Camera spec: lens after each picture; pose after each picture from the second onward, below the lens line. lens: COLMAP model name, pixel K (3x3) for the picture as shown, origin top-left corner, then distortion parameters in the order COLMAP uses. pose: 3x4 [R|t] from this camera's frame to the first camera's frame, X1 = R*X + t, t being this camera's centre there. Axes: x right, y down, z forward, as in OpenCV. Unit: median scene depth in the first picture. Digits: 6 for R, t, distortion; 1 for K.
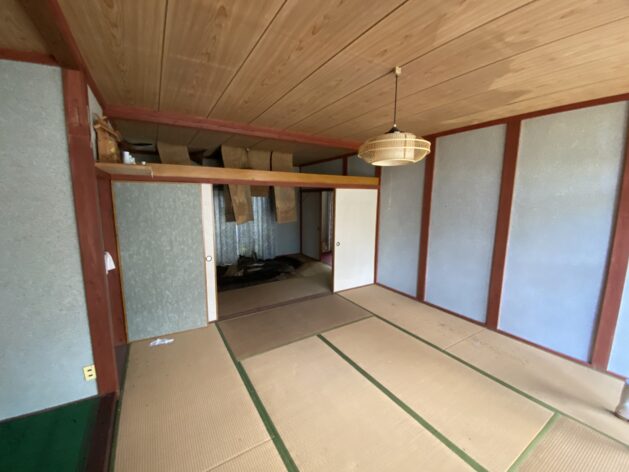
lens RADIAL K [[257.1, 0, 314.5], [0, 257.1, 236.0], [0, 0, 1]] dist [0.018851, -0.019044]
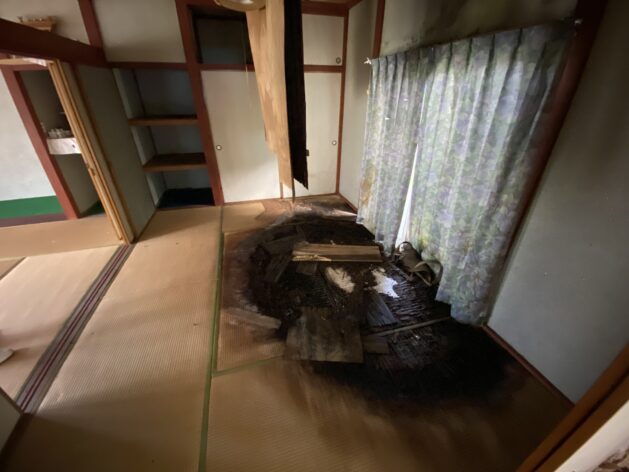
lens RADIAL K [[257.1, 0, 314.5], [0, 257.1, 236.0], [0, 0, 1]] dist [0.018851, -0.019044]
pose [[-0.277088, 0.462579, -0.842166, 0.094122], [-0.149263, 0.845122, 0.513313, -0.132664], [0.949180, 0.267937, -0.165127, 1.067415]]
